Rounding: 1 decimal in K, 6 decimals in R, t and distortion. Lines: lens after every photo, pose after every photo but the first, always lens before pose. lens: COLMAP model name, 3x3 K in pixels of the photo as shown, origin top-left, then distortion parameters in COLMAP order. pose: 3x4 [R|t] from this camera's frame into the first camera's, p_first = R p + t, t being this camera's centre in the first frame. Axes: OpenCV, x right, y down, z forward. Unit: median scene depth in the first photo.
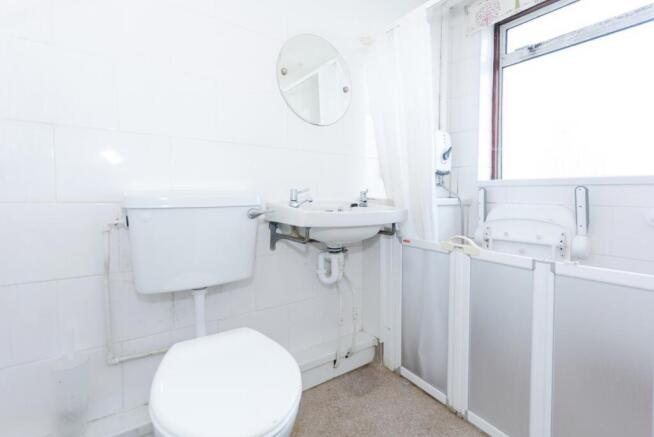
lens RADIAL K [[300.2, 0, 334.9], [0, 300.2, 197.0], [0, 0, 1]] dist [-0.001599, -0.000117]
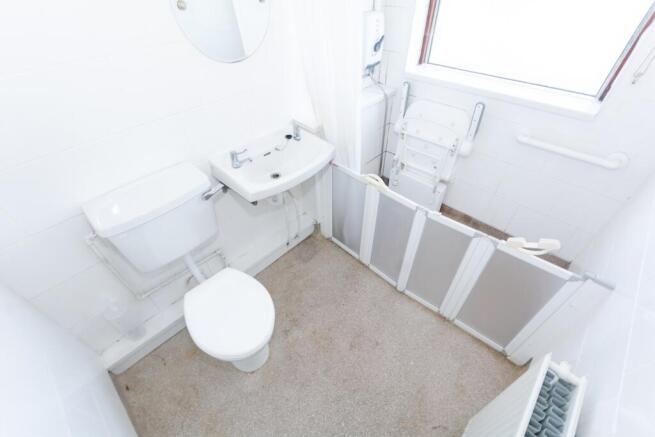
lens RADIAL K [[300.7, 0, 335.5], [0, 300.7, 197.0], [0, 0, 1]] dist [-0.001599, -0.000117]
pose [[0.978740, -0.139237, 0.150603, 0.036125], [0.006399, 0.754643, 0.656104, -0.543723], [-0.205006, -0.641192, 0.739490, 0.012579]]
